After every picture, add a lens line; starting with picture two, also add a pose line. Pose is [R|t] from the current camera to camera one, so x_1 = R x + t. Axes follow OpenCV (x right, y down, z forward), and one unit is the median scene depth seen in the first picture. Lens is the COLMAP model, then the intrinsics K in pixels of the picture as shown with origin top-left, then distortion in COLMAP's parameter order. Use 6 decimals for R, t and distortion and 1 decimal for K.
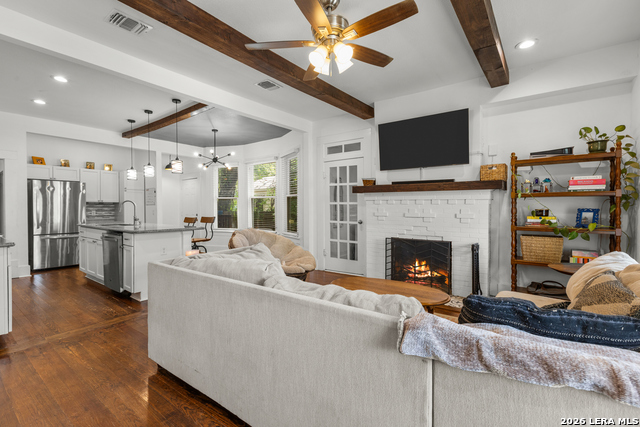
lens RADIAL K [[289.1, 0, 321.1], [0, 289.1, 211.8], [0, 0, 1]] dist [0.000815, 0.000058]
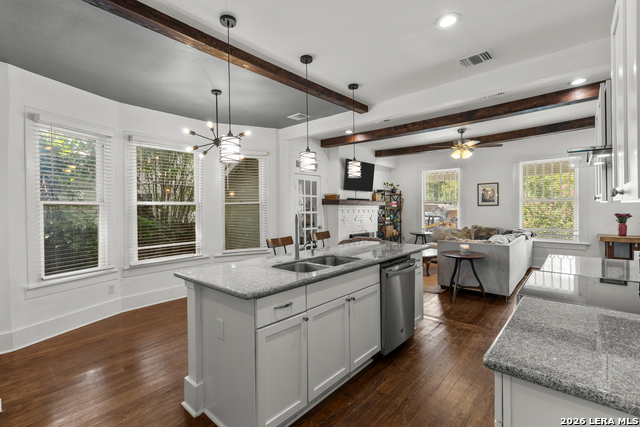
lens RADIAL K [[289.1, 0, 320.0], [0, 289.1, 209.6], [0, 0, 1]] dist [0.000815, 0.000058]
pose [[0.081858, -0.010302, 0.996591, -1.096404], [0.023315, 0.999693, 0.008419, -0.051348], [-0.996371, 0.022546, 0.082073, 0.880342]]
